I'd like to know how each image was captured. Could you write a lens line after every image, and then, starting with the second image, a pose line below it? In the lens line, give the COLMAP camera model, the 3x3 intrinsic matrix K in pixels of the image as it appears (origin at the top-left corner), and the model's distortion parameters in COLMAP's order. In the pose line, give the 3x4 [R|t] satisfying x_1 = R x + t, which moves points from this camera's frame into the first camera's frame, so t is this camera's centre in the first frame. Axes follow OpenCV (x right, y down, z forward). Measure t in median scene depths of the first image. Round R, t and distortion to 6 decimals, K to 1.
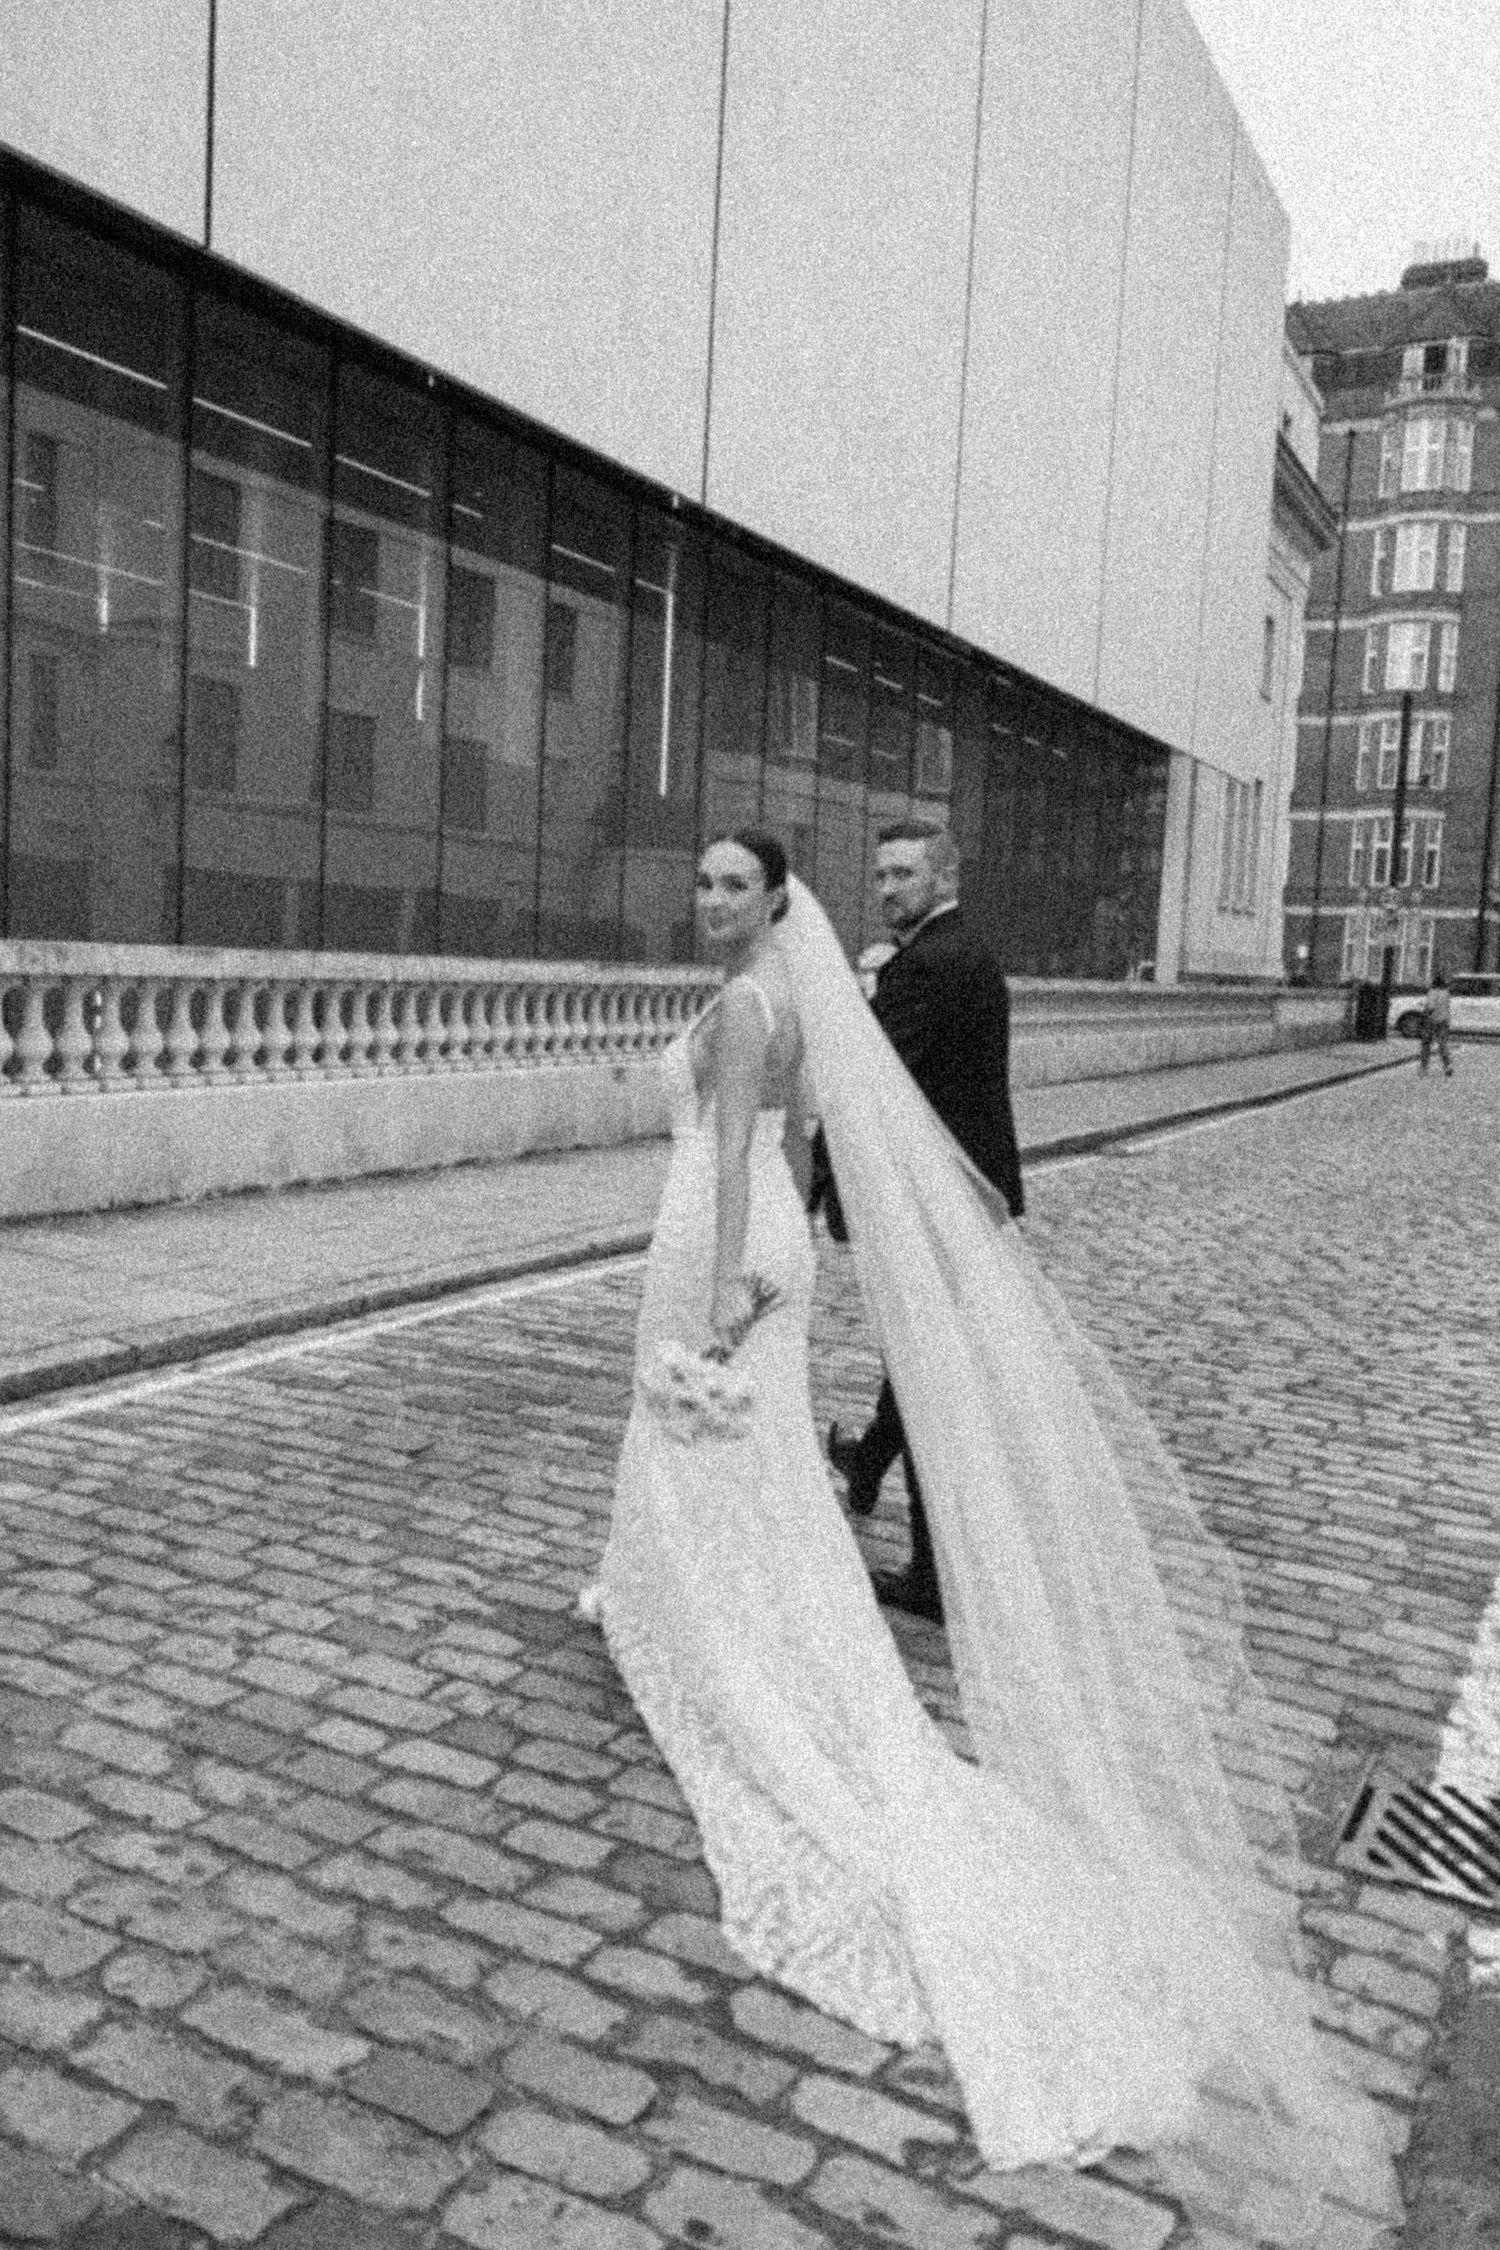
lens RADIAL K [[1846.6, 0, 788.8], [0, 1846.6, 1117.9], [0, 0, 1]] dist [-0.027488, 0.004422]
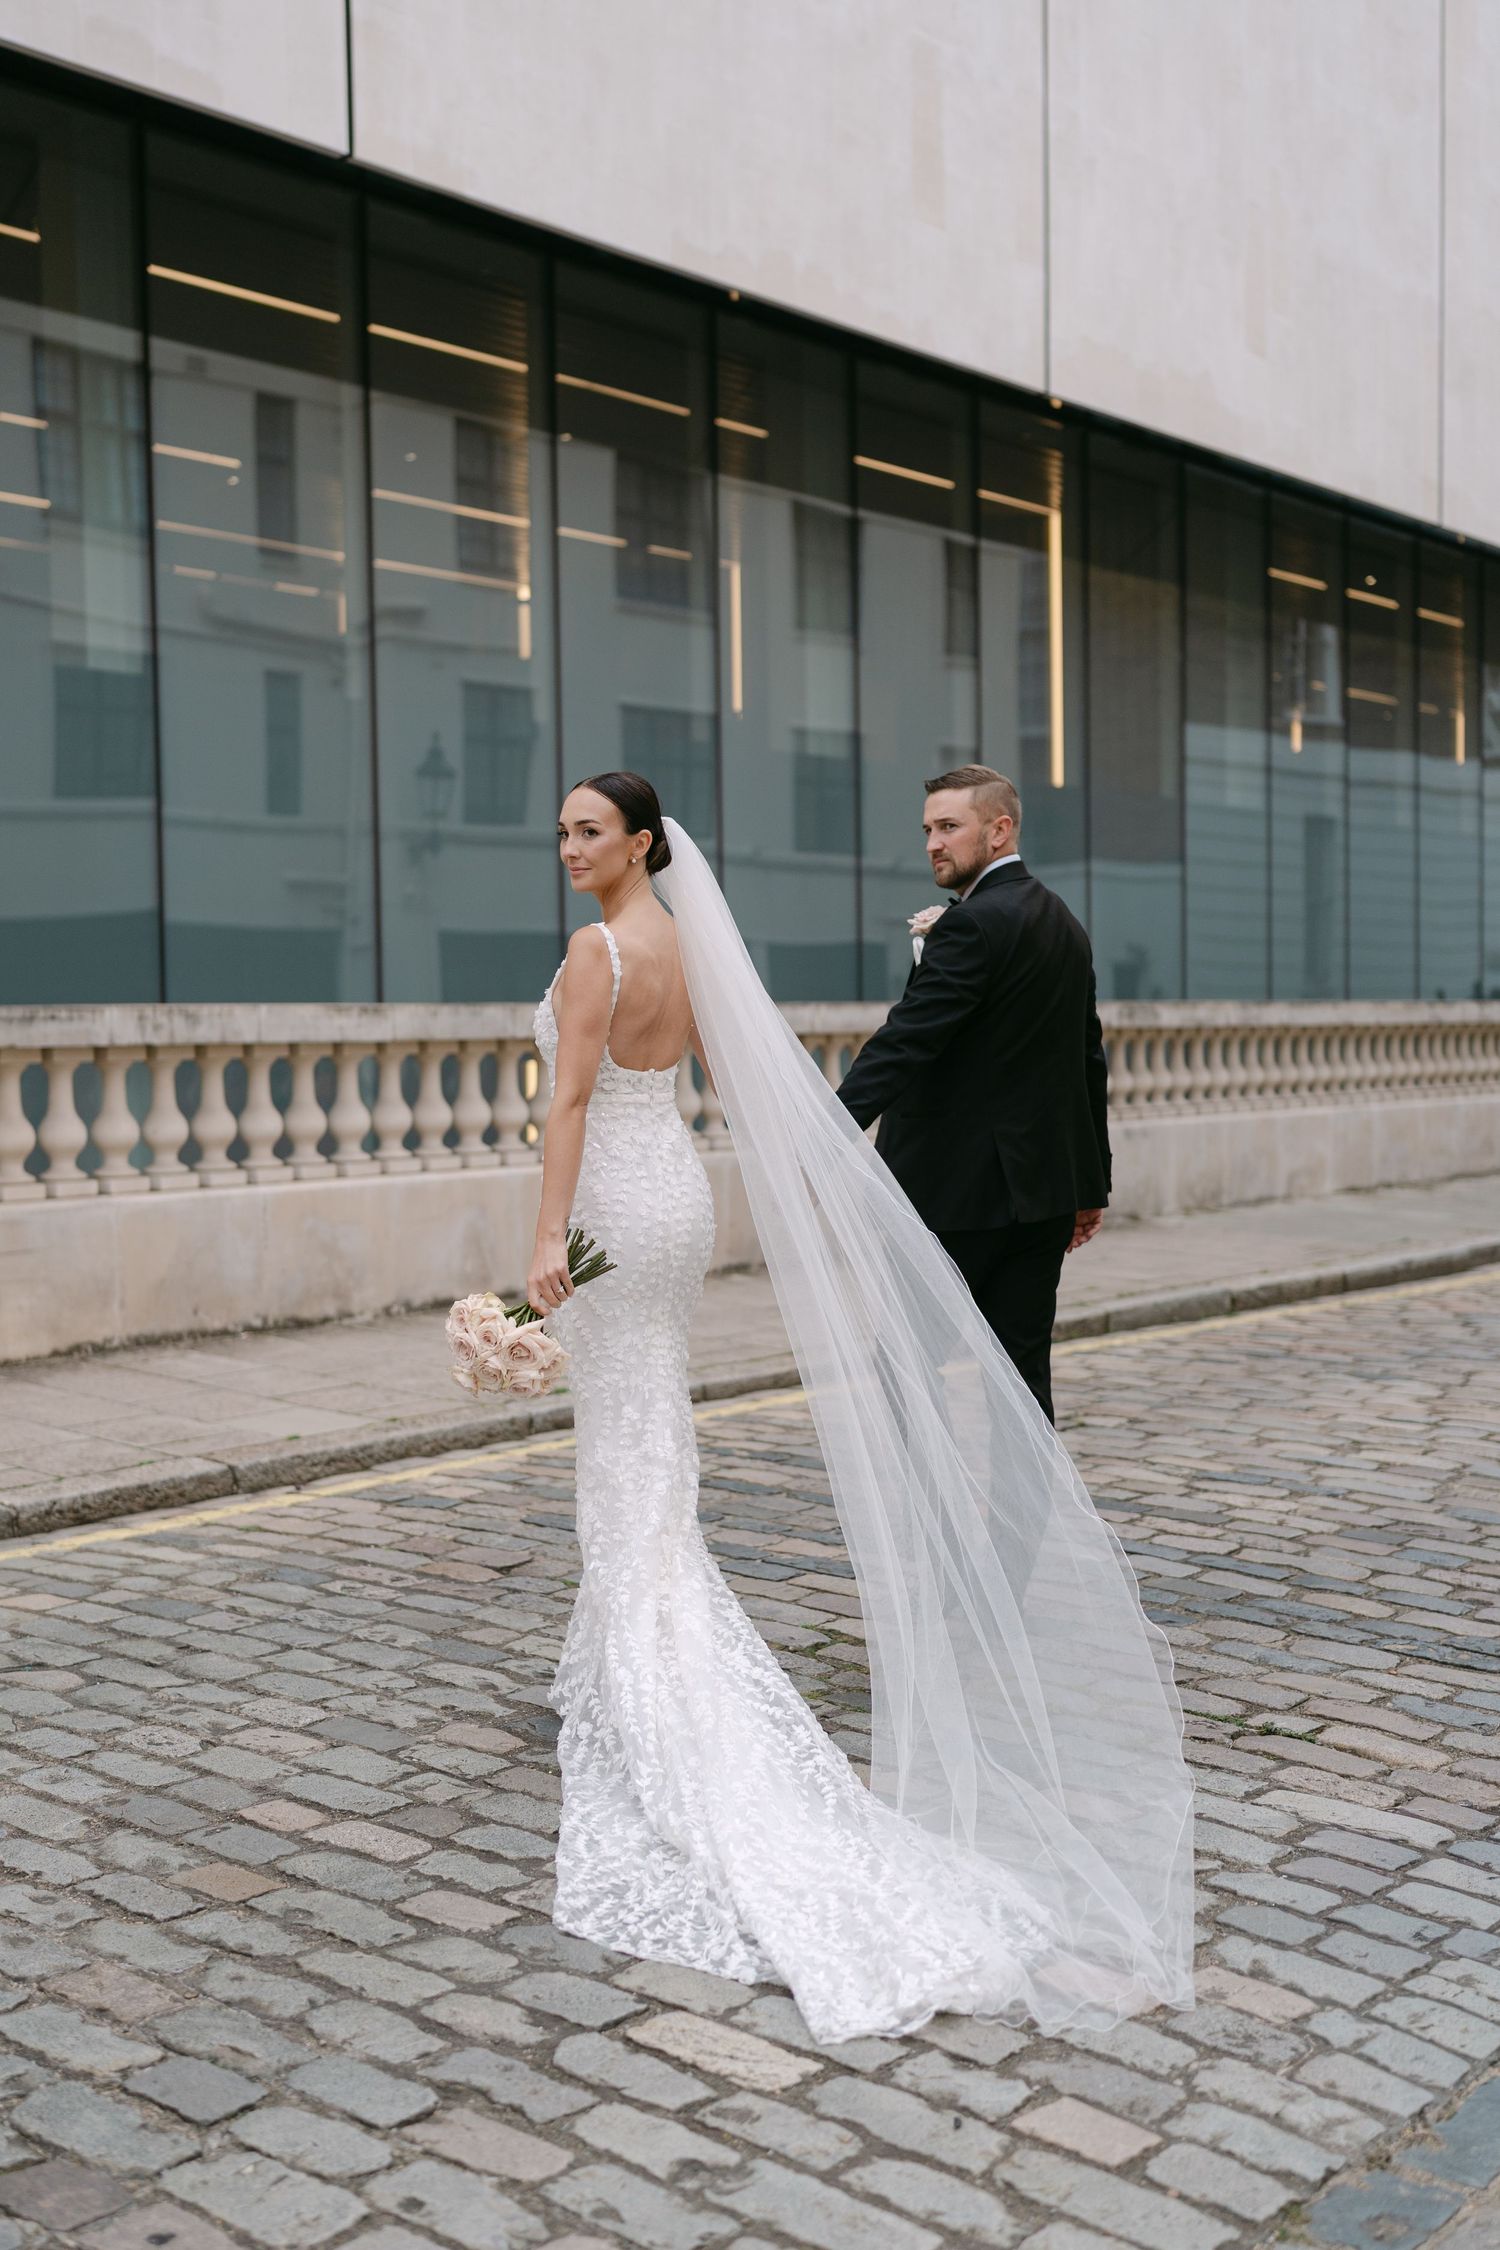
lens RADIAL K [[2592.3, 0, 750.0], [0, 2592.3, 1125.0], [0, 0, 1]] dist [0.000588, -0.011454]
pose [[0.971231, -0.049864, -0.232859, 0.259454], [0.038193, 0.997790, -0.054364, 0.069254], [0.235056, 0.043906, 0.970990, -0.166820]]
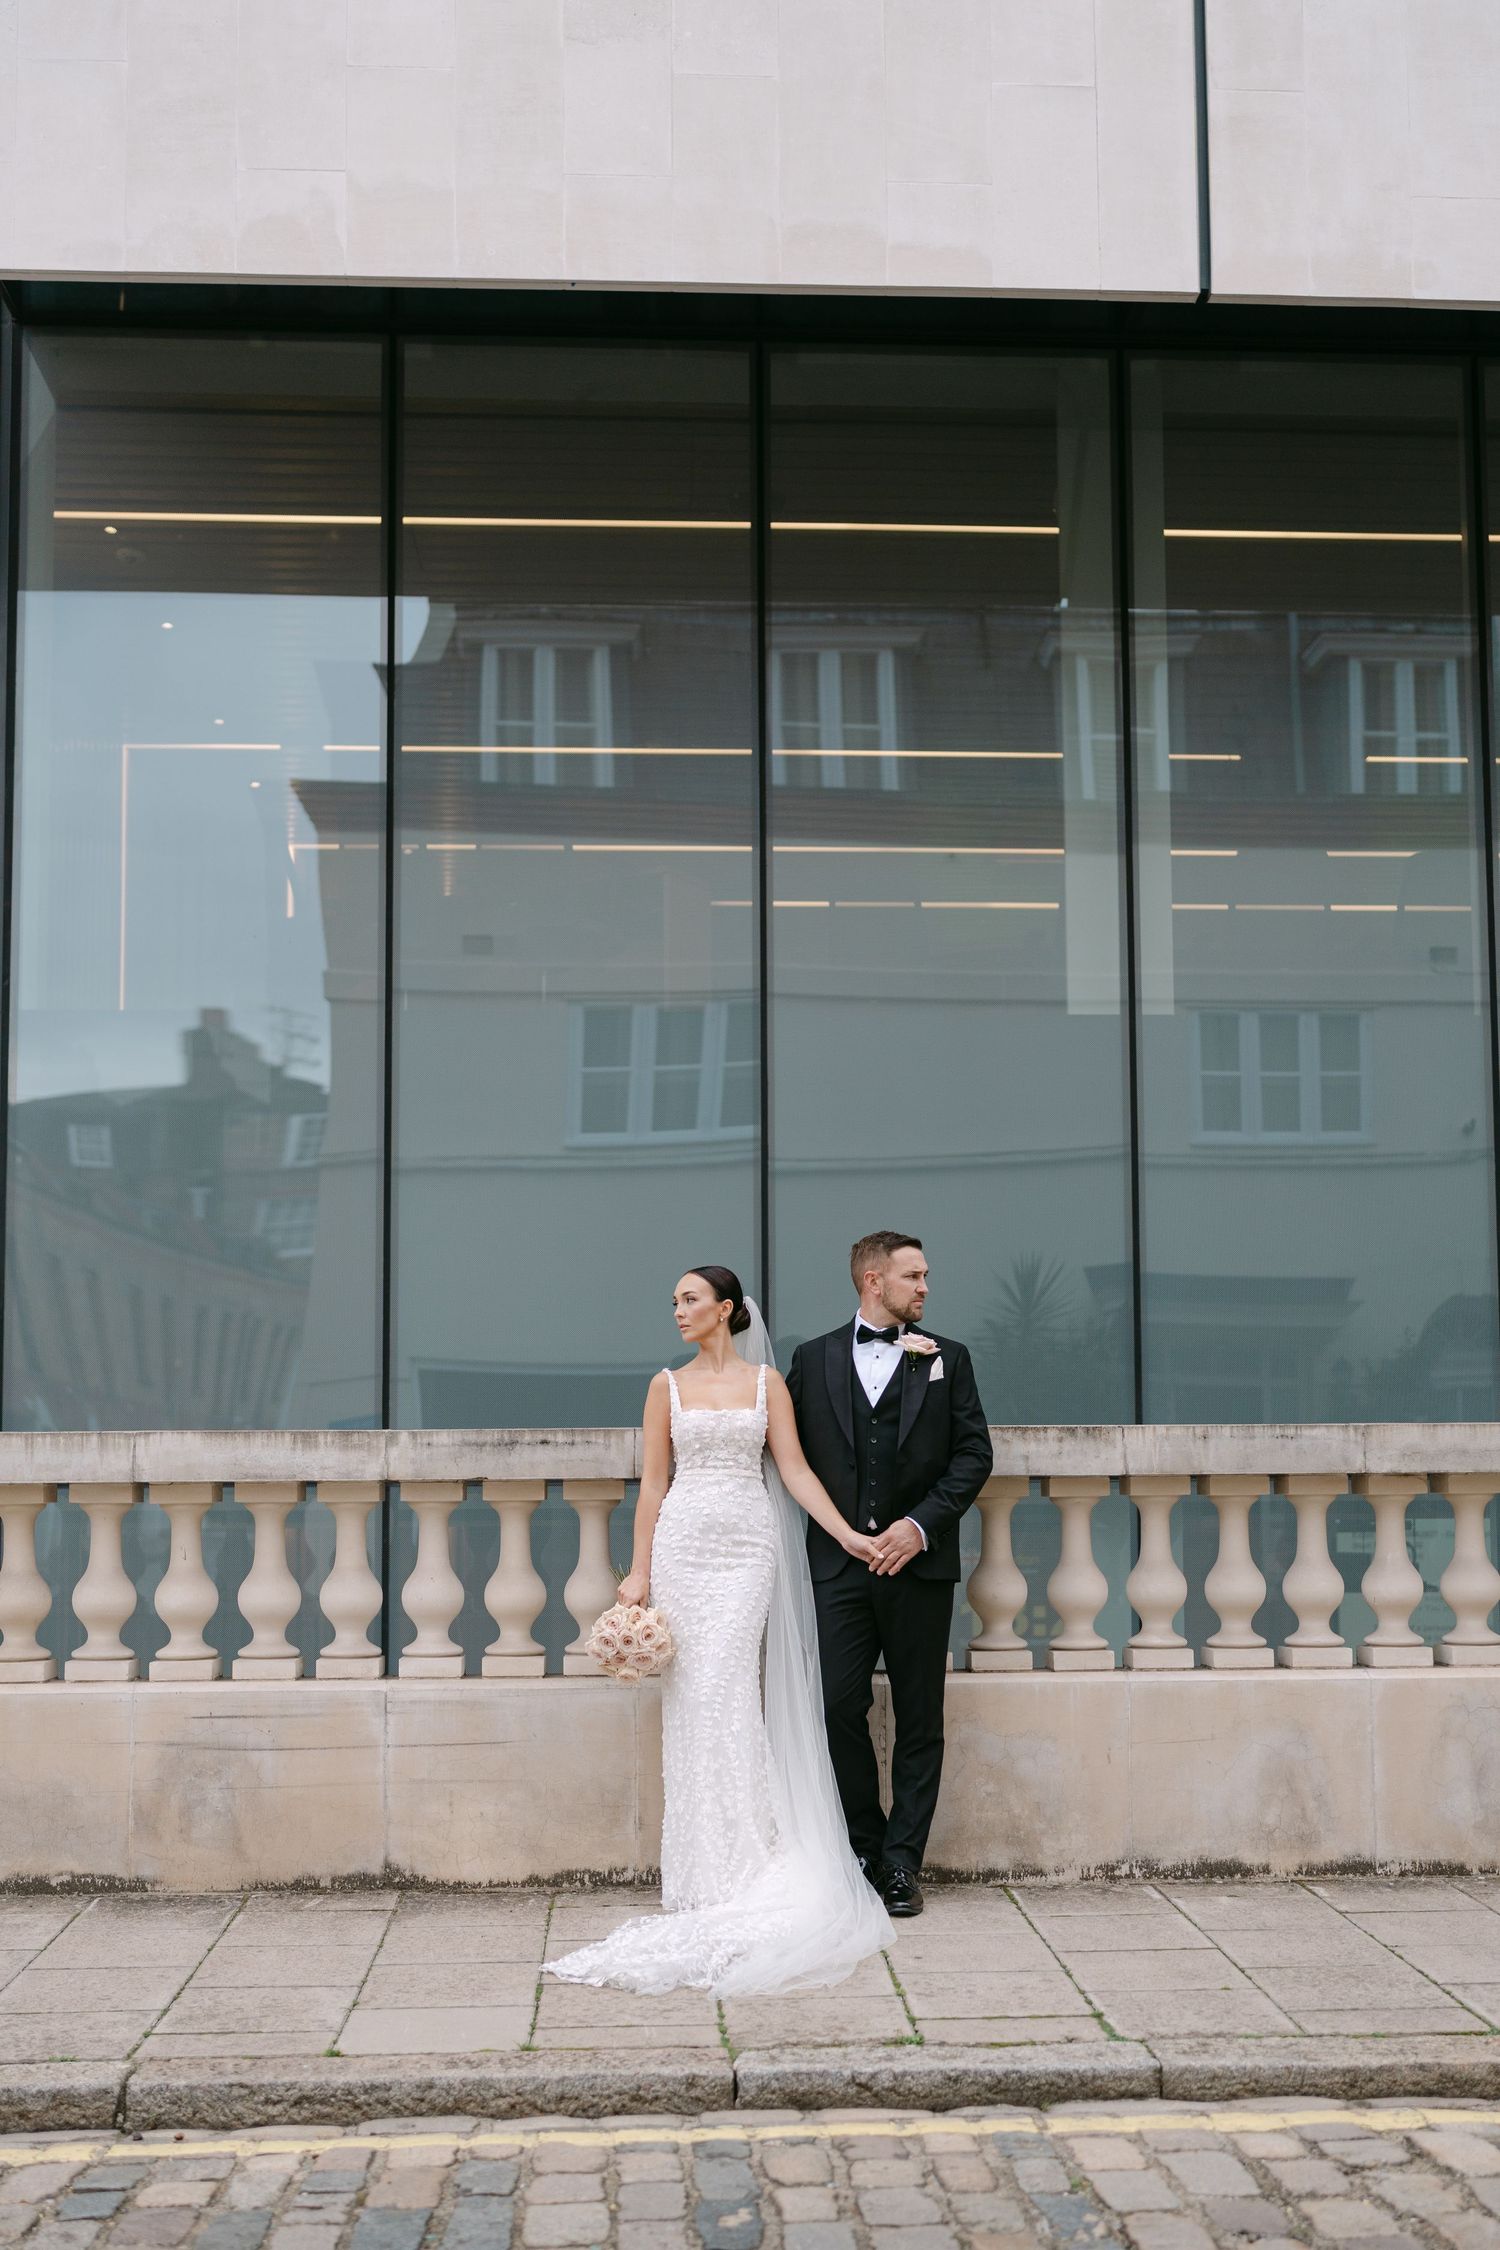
lens RADIAL K [[2753.2, 0, 834.2], [0, 2753.2, 1133.4], [0, 0, 1]] dist [0.011235, 0.012448]
pose [[0.492035, -0.149809, -0.857589, 0.939124], [-0.045638, 0.979290, -0.197253, -0.019513], [0.869378, 0.136194, 0.475008, 1.210443]]
